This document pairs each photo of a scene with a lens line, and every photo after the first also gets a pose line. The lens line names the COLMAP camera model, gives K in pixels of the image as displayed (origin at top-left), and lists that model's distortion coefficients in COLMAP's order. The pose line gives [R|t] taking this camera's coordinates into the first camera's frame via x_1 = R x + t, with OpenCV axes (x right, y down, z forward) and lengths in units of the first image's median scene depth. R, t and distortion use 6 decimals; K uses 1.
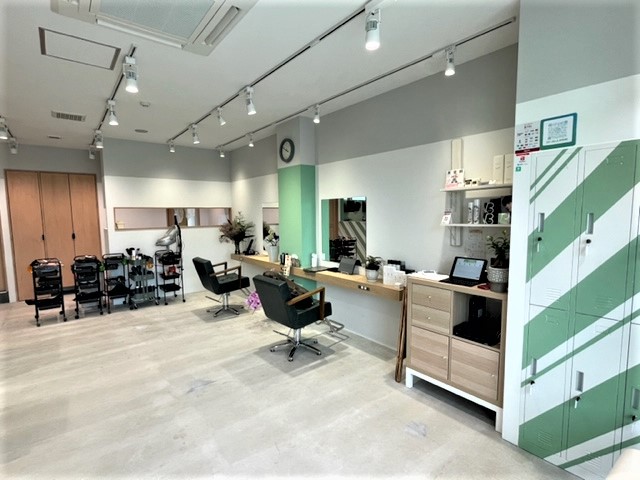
lens RADIAL K [[319.8, 0, 320.9], [0, 319.8, 241.0], [0, 0, 1]] dist [0.003268, -0.000605]
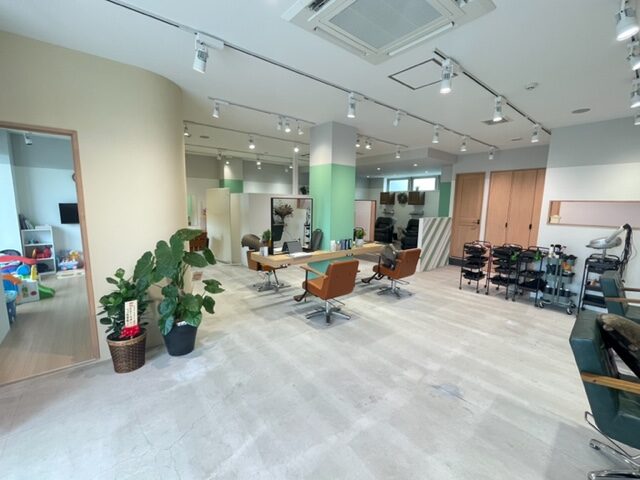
lens RADIAL K [[276.9, 0, 318.9], [0, 276.9, 239.6], [0, 0, 1]] dist [0.001901, 0.000638]
pose [[0.022768, 0.142047, -0.989598, 0.249390], [-0.105471, 0.984672, 0.138913, -0.041331], [0.994162, 0.101211, 0.037401, 0.381382]]
